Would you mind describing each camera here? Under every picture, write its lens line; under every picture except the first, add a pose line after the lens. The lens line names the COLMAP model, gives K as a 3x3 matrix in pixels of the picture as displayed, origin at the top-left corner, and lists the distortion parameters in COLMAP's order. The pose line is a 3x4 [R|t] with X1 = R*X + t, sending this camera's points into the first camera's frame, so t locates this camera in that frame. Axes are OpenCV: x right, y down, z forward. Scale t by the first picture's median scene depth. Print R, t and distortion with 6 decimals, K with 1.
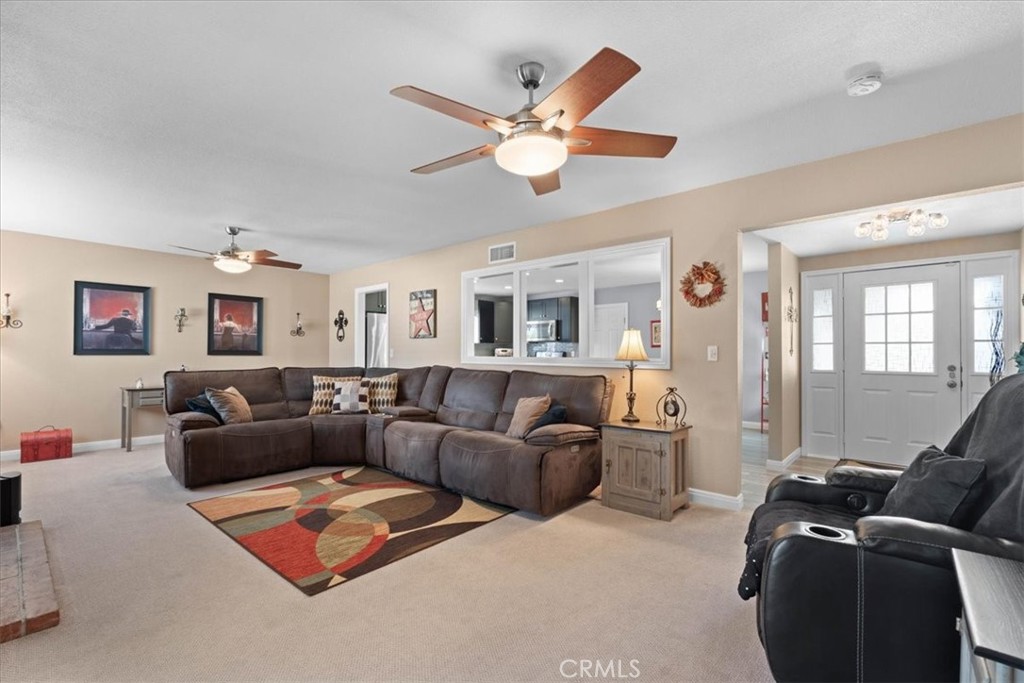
lens RADIAL K [[454.0, 0, 509.0], [0, 454.0, 346.3], [0, 0, 1]] dist [-0.001789, 0.000379]
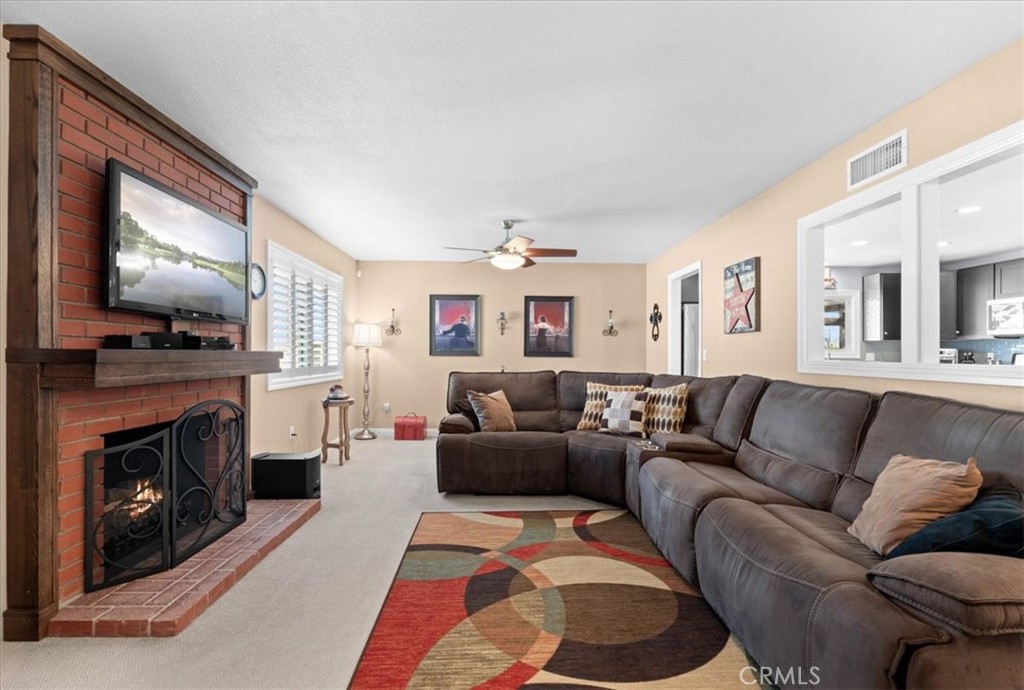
lens RADIAL K [[450.6, 0, 512.5], [0, 450.6, 350.4], [0, 0, 1]] dist [-0.000964, 0.000477]
pose [[0.685327, -0.004708, -0.728221, 0.075623], [0.006886, 0.999976, 0.000015, 0.006835], [0.728203, -0.005025, 0.685343, 0.351002]]
